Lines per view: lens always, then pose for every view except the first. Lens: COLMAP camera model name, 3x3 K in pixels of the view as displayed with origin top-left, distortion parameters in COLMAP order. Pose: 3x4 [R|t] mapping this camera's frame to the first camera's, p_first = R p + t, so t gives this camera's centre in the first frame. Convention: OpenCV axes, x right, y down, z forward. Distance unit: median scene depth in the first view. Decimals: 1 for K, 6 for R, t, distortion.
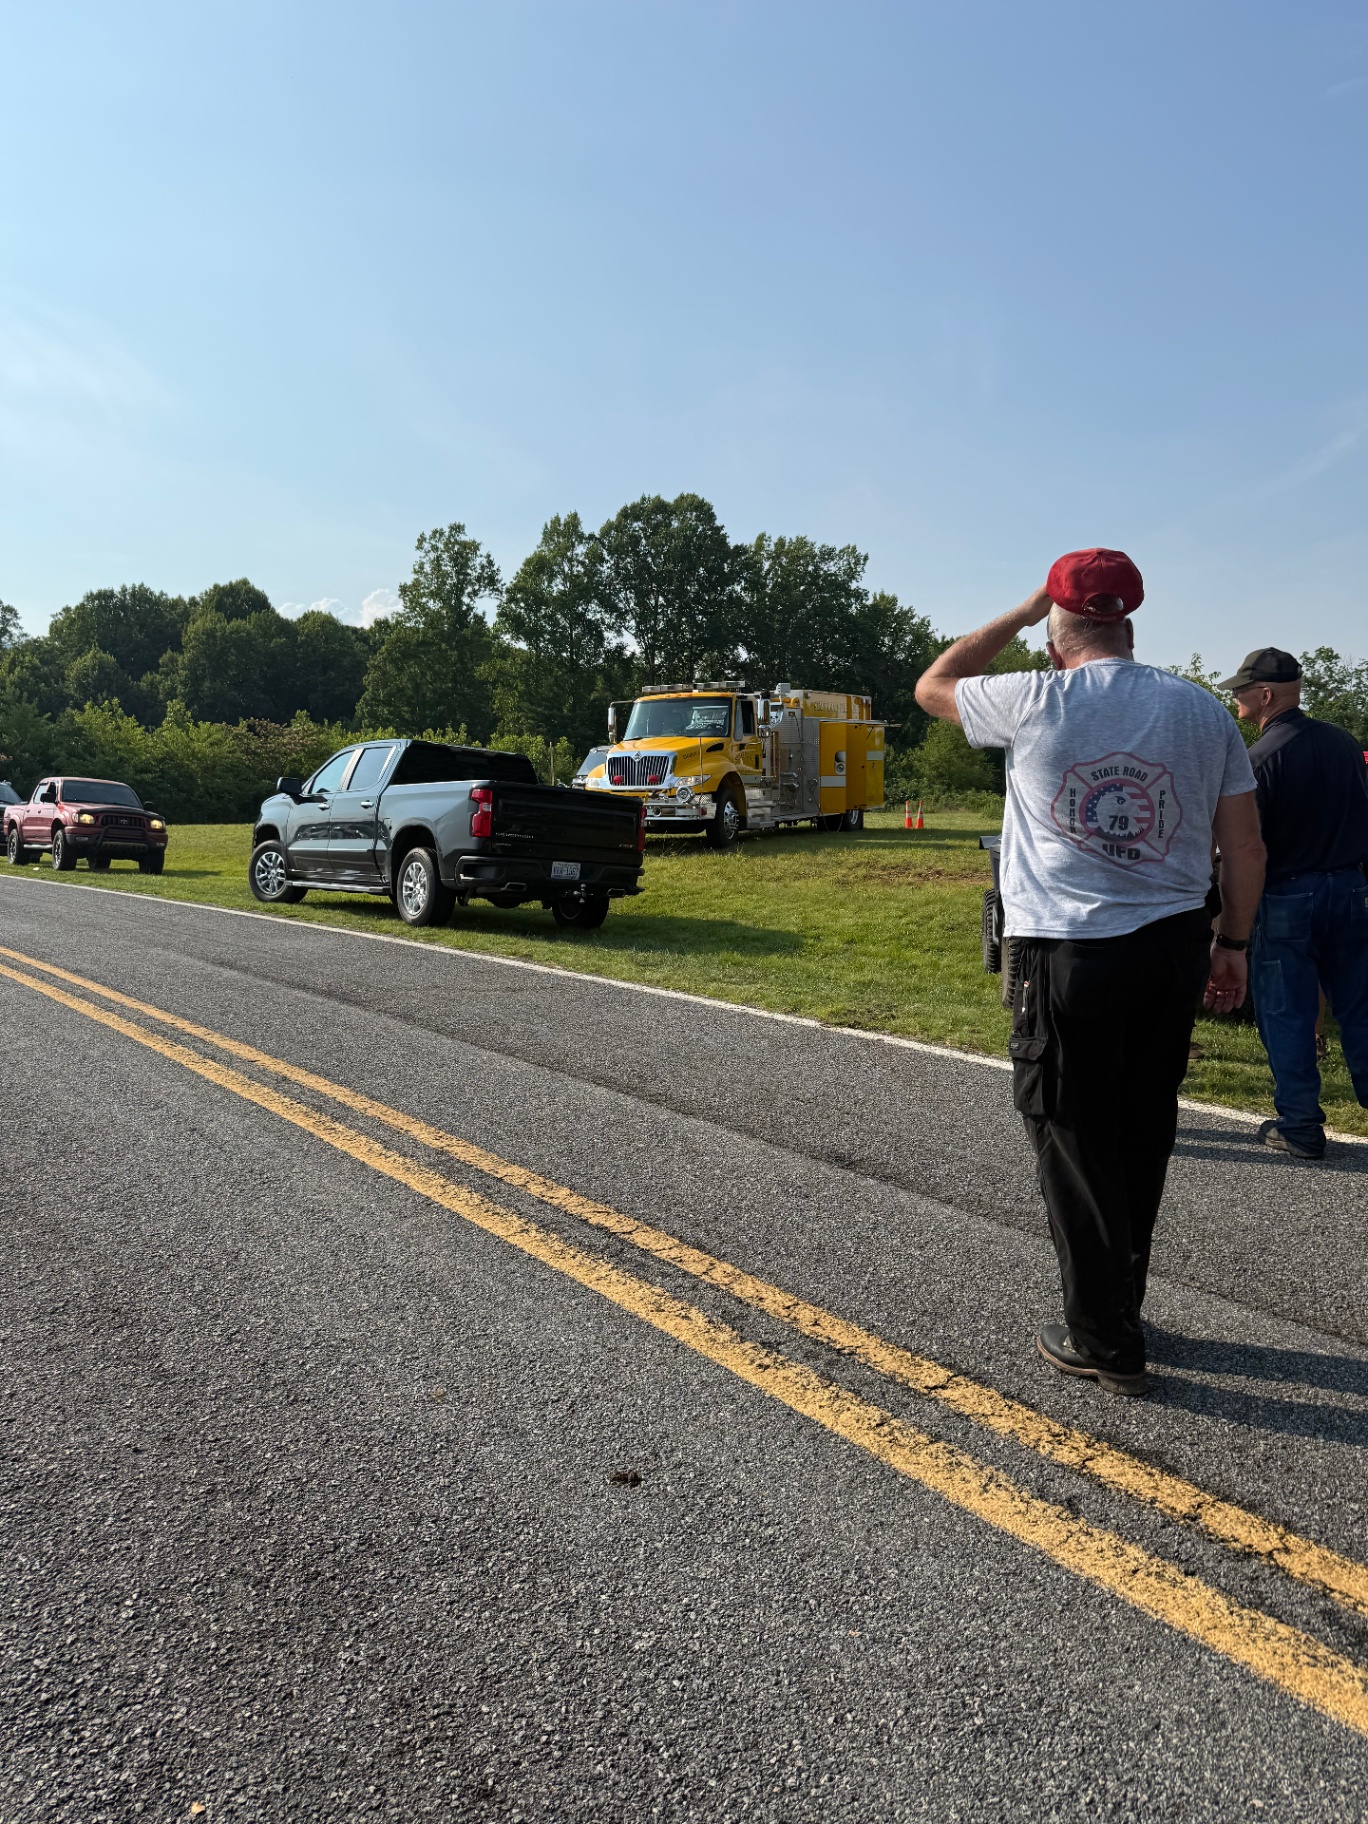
lens RADIAL K [[1440.9, 0, 698.9], [0, 1440.9, 898.4], [0, 0, 1]] dist [0.051814, 0.009006]
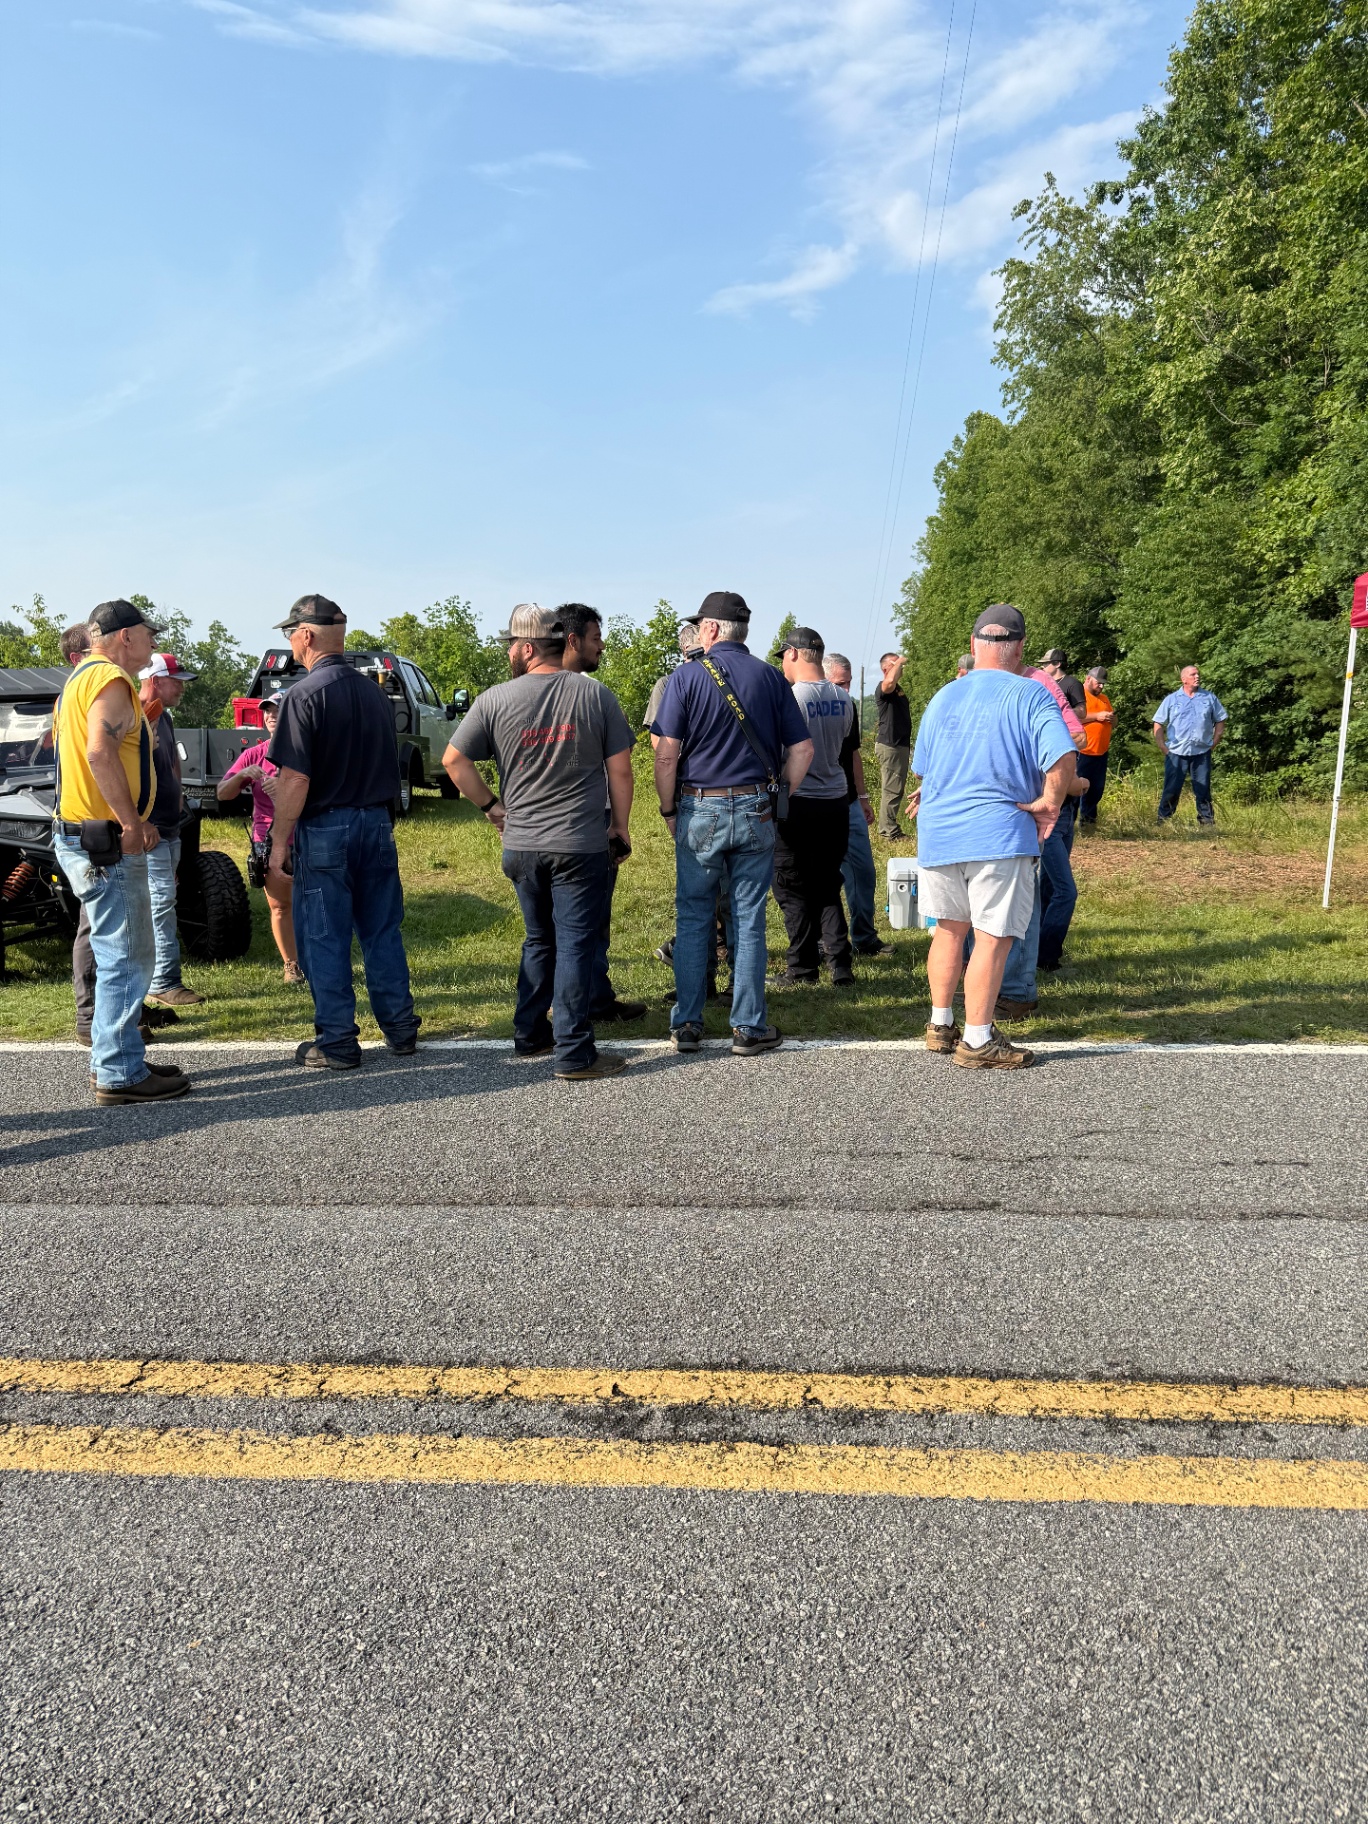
lens RADIAL K [[1440.9, 0, 696.2], [0, 1440.9, 921.4], [0, 0, 1]] dist [0.051814, 0.009006]
pose [[0.655140, -0.126666, 0.744813, -0.269221], [0.091997, 0.991884, 0.087762, -0.002149], [-0.749885, 0.011024, 0.661476, 0.119964]]
